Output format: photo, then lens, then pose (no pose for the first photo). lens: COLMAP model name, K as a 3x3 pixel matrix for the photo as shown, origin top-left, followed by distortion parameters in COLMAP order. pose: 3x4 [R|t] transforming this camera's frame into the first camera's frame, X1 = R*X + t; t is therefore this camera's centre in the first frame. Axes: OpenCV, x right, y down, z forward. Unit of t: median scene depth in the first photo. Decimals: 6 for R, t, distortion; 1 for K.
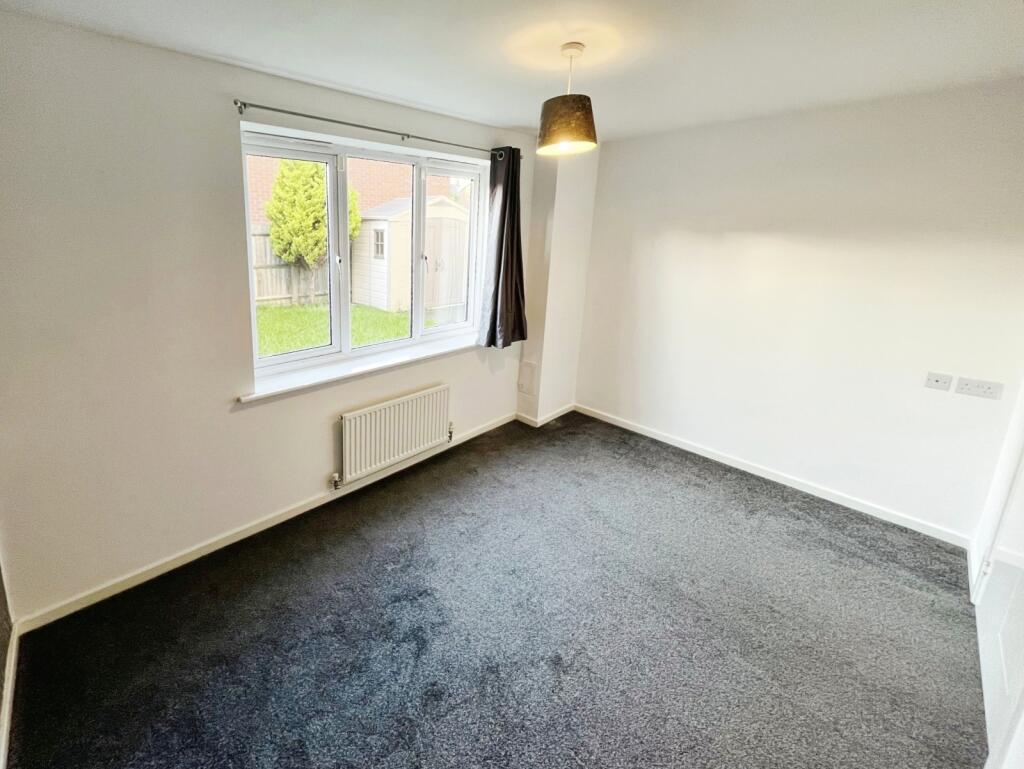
lens RADIAL K [[409.5, 0, 512.0], [0, 409.5, 384.5], [0, 0, 1]] dist [0.001534, 0.000086]
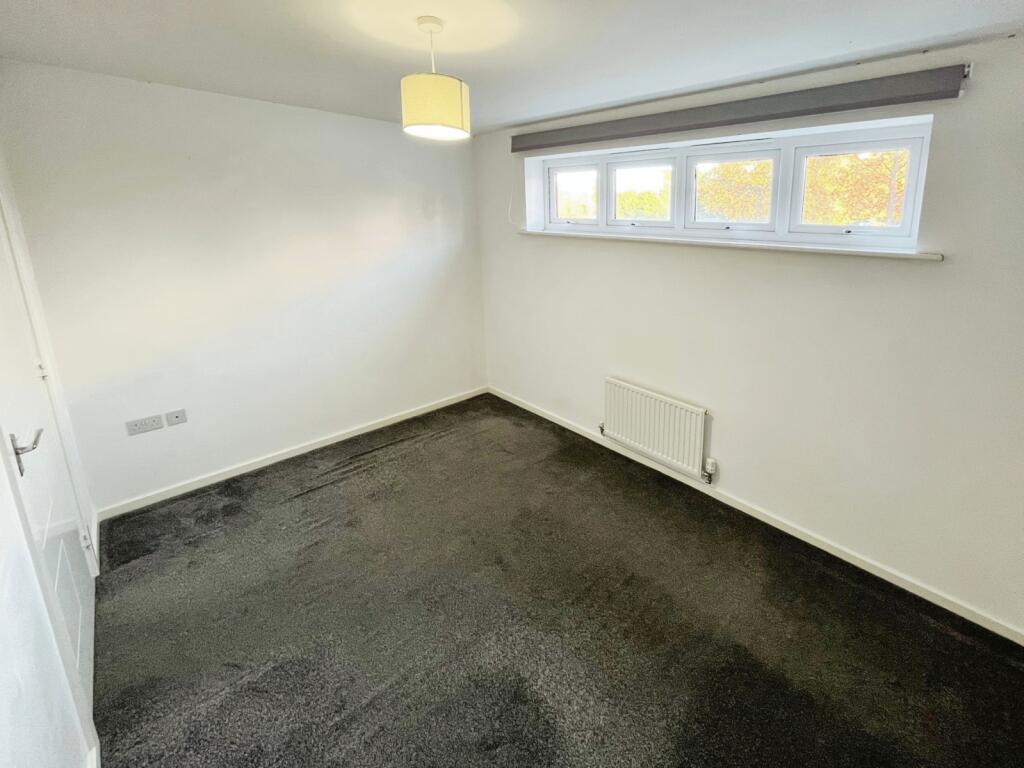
lens RADIAL K [[412.6, 0, 512.0], [0, 412.6, 384.0], [0, 0, 1]] dist [-0.018492, 0.000002]
pose [[-0.050039, 0.360955, -0.931240, 1.319024], [-0.375909, 0.857037, 0.352392, -0.413671], [0.925305, 0.367695, 0.092801, 1.138213]]
